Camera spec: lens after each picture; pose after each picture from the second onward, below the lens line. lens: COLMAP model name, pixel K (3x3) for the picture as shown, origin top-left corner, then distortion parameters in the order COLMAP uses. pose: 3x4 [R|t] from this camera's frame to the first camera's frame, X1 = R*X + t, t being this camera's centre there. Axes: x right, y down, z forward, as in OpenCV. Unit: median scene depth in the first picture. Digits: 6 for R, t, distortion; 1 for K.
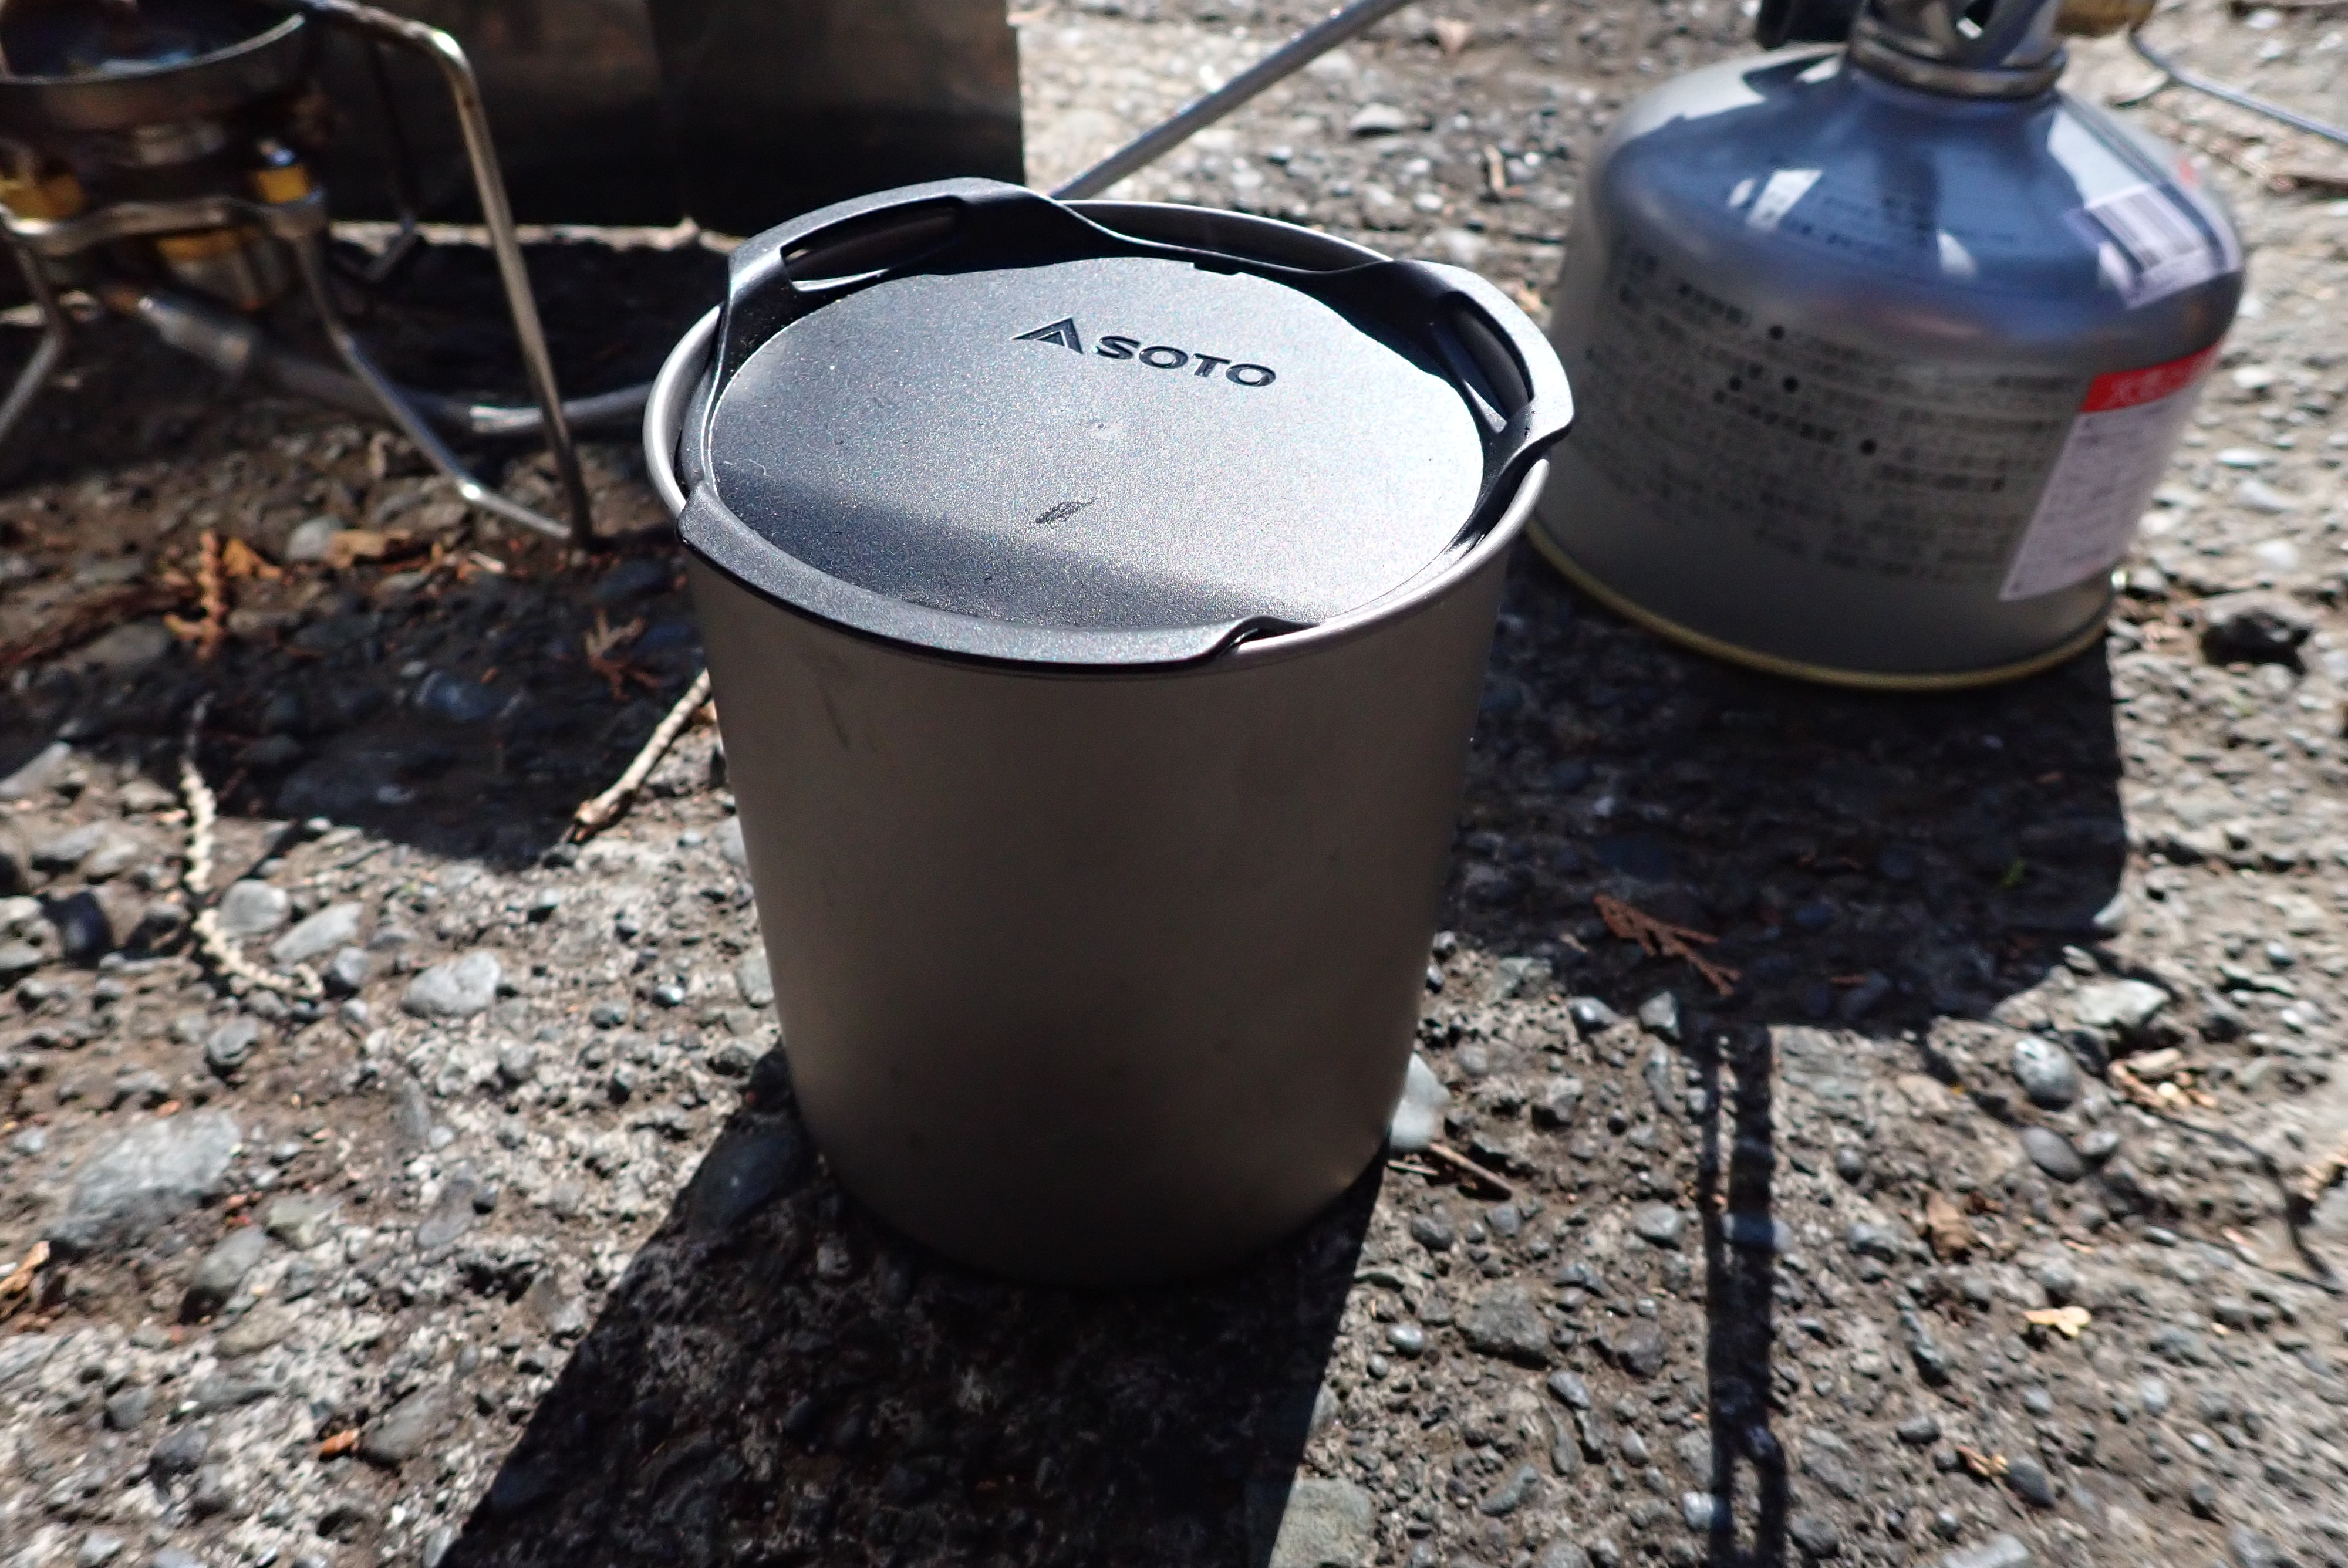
lens RADIAL K [[1730.5, 0, 1162.3], [0, 1730.5, 795.1], [0, 0, 1]] dist [0.007548, -0.004915]
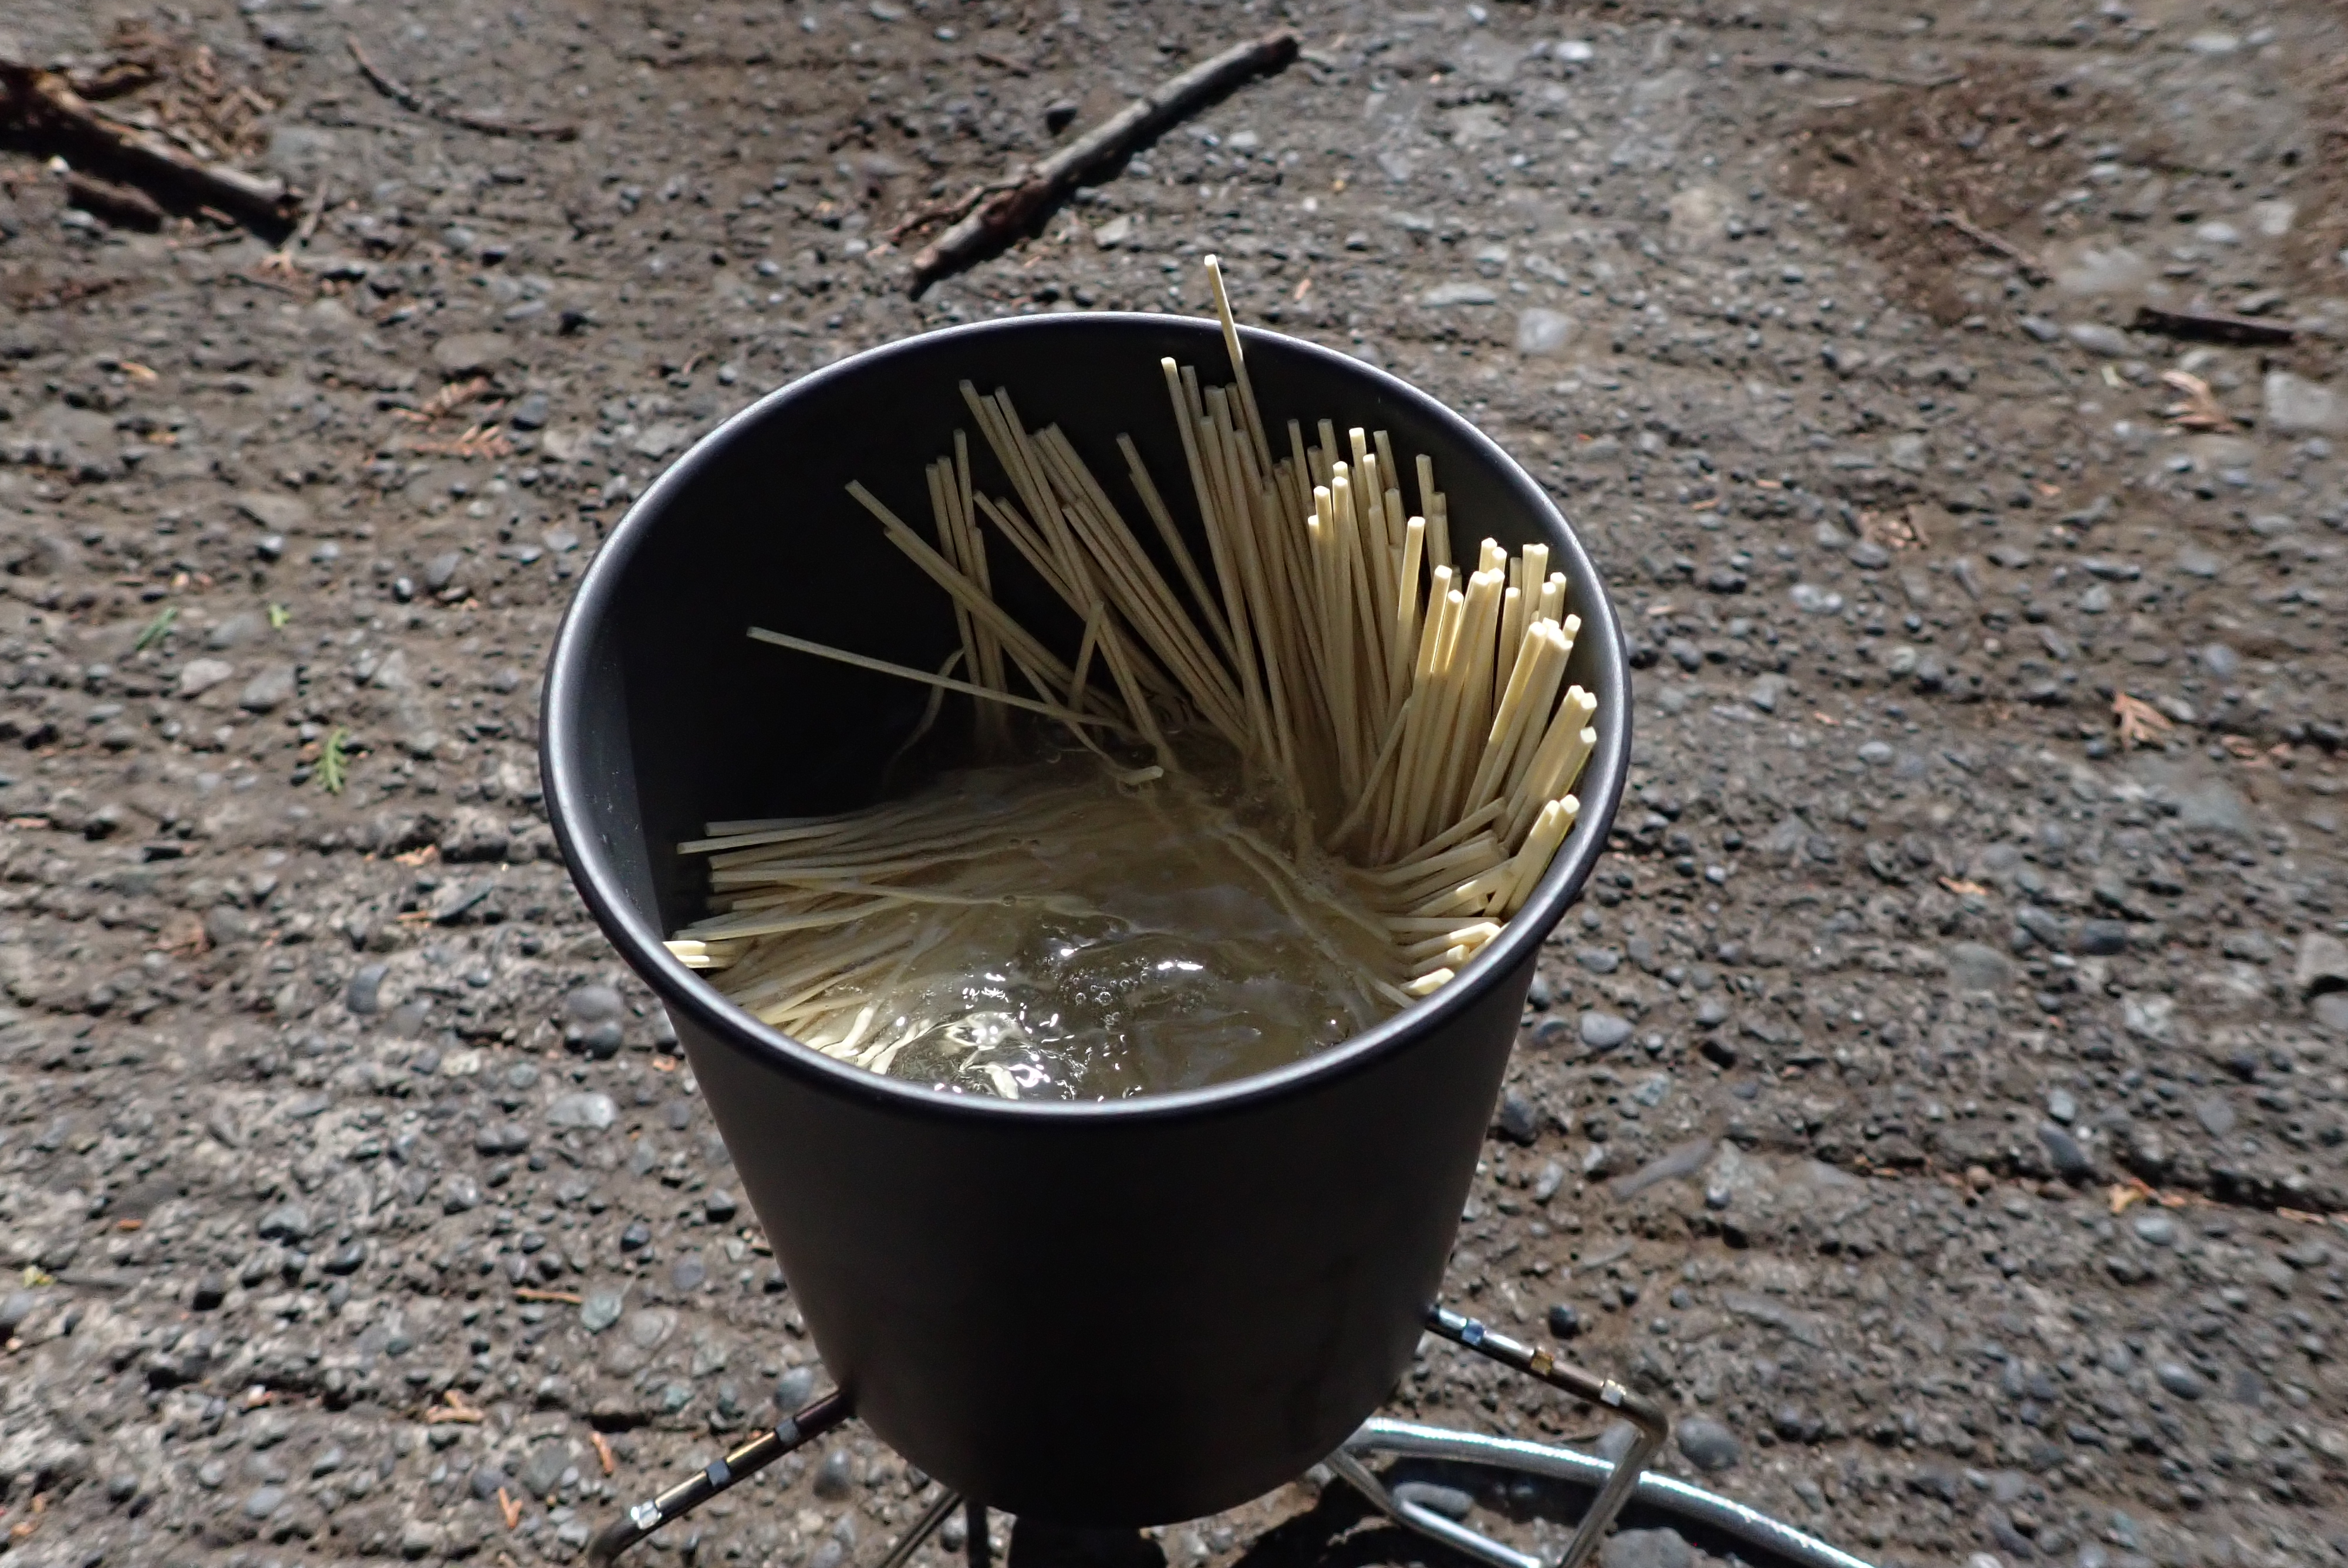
lens RADIAL K [[1730.5, 0, 1161.6], [0, 1730.5, 796.4], [0, 0, 1]] dist [0.007548, -0.004915]
pose [[0.997970, 0.048742, -0.040990, -0.835689], [-0.041301, 0.985251, 0.166058, -1.191785], [0.048479, -0.164028, 0.985264, 0.307181]]
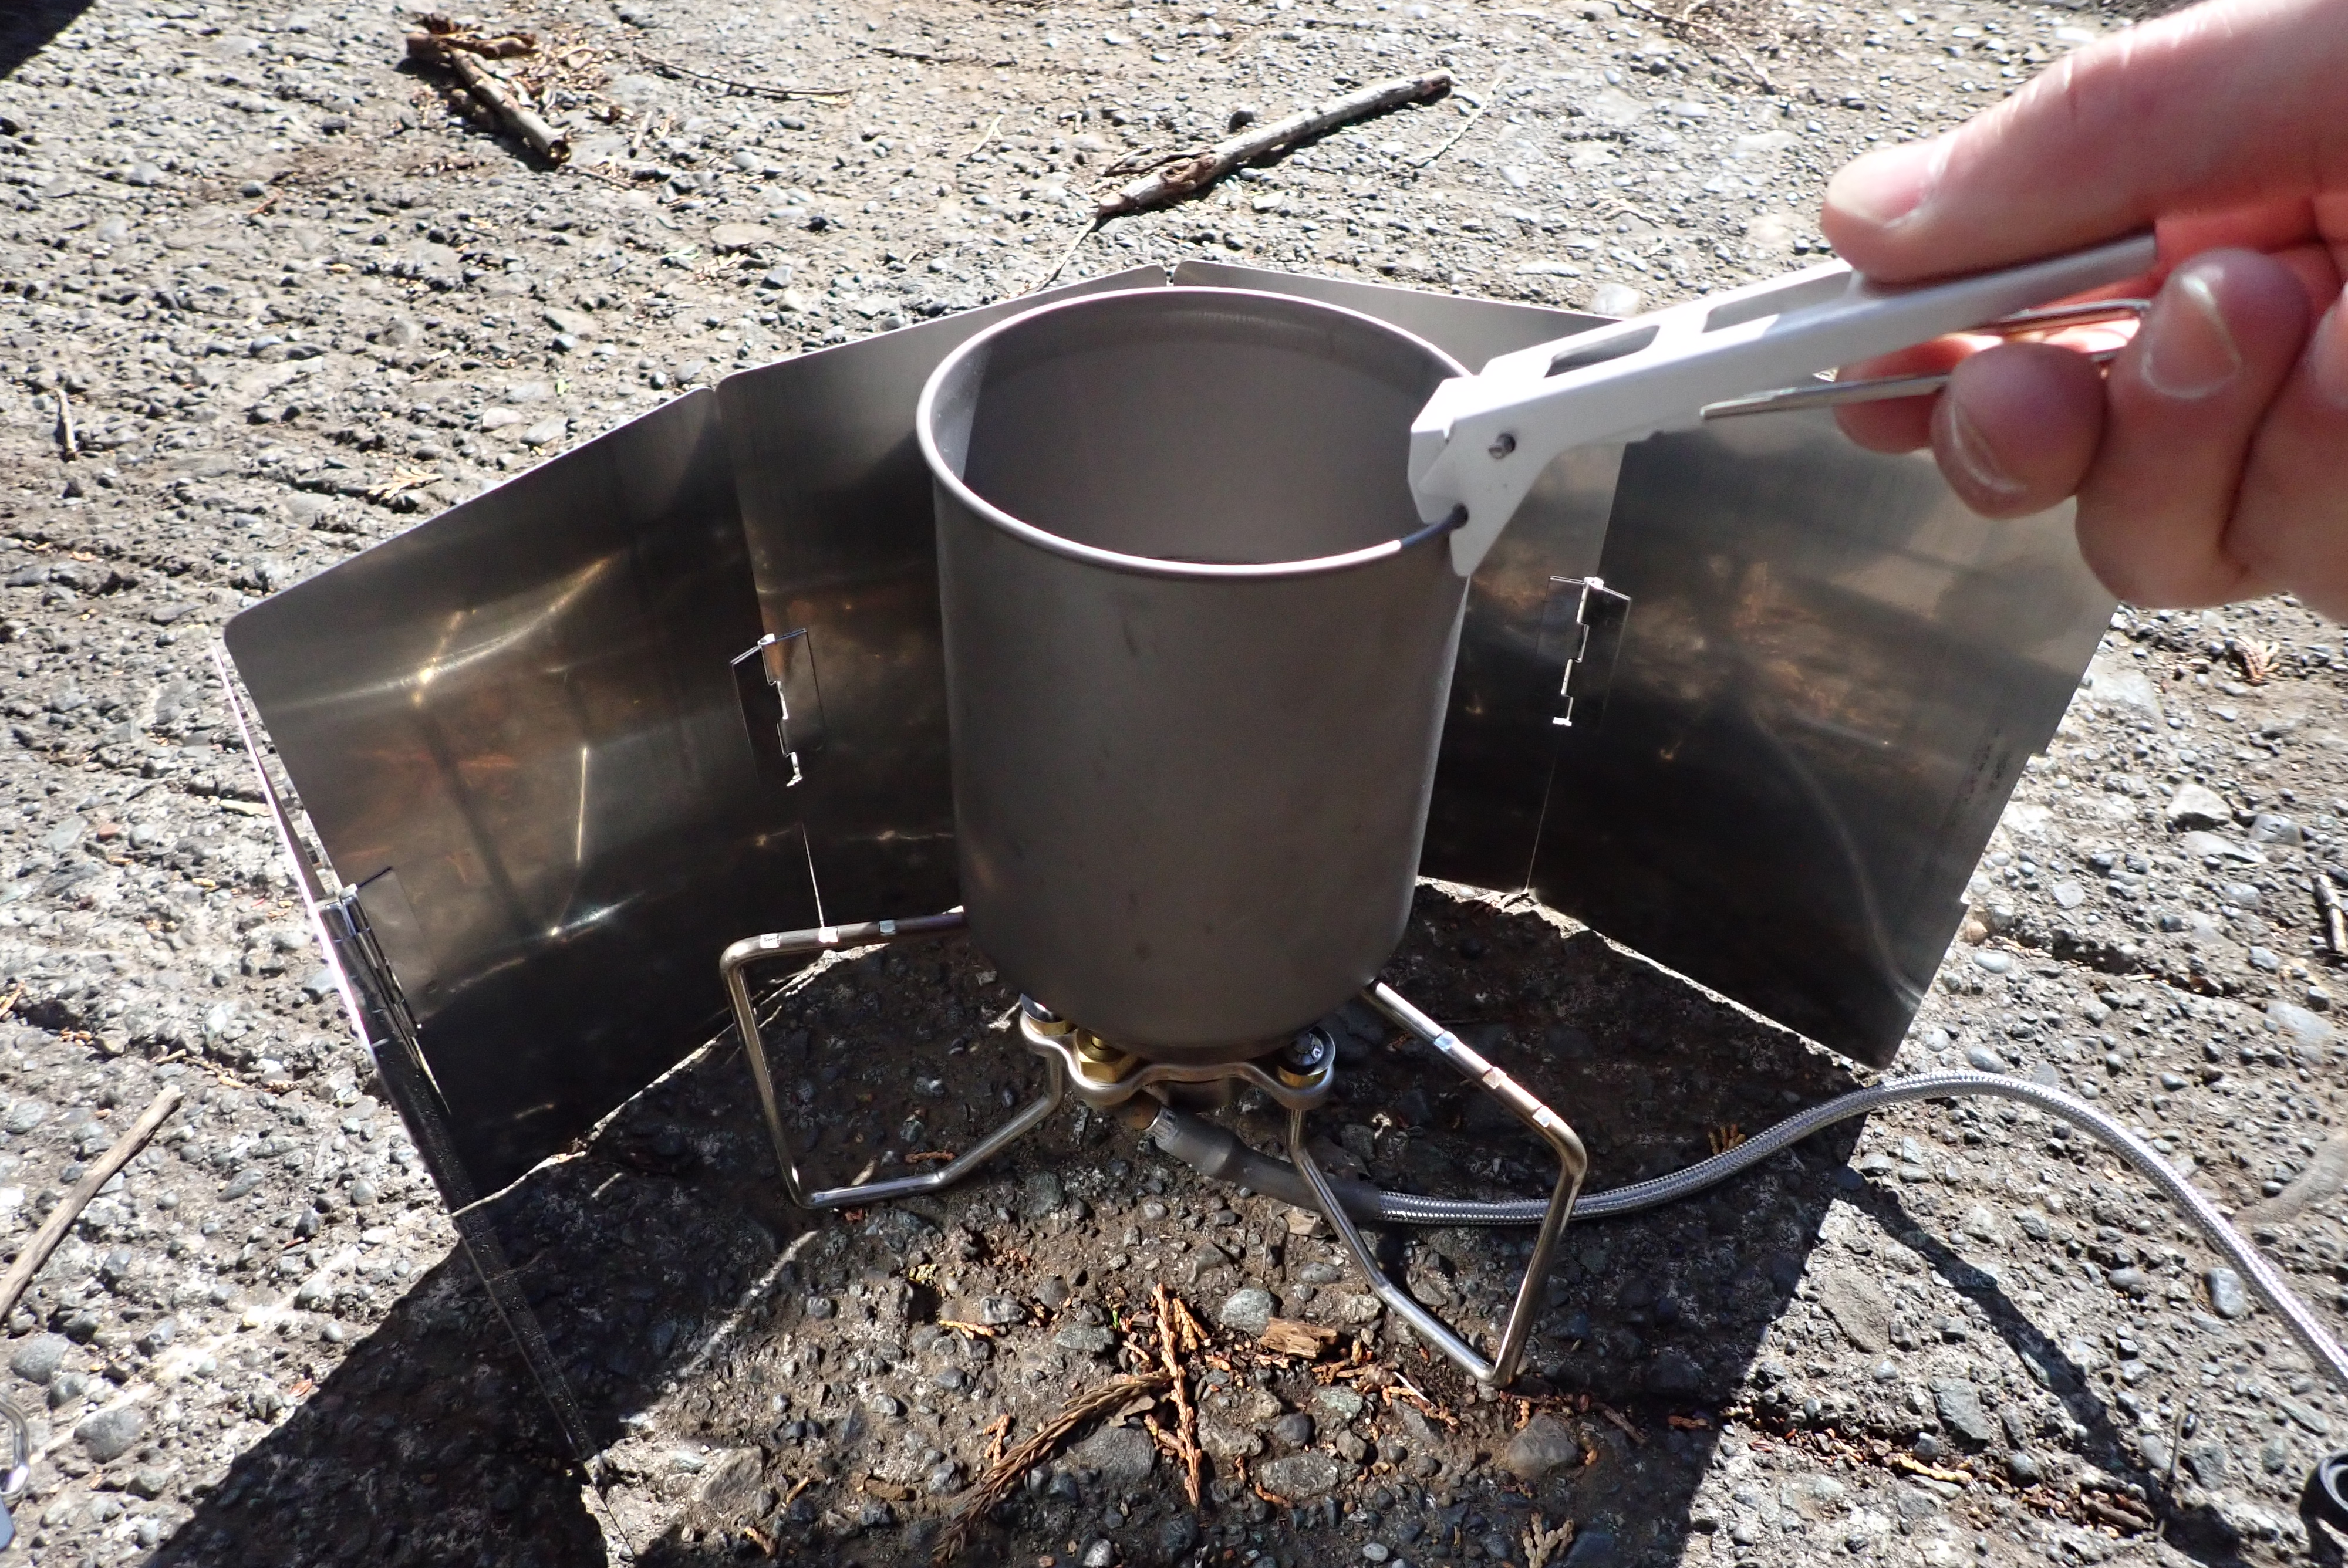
lens RADIAL K [[1730.5, 0, 1163.6], [0, 1730.5, 794.0], [0, 0, 1]] dist [0.007548, -0.004915]
pose [[0.973023, 0.169243, -0.156787, -0.587298], [-0.160445, 0.984751, 0.067257, -0.748152], [0.165779, -0.040287, 0.985340, -0.116369]]
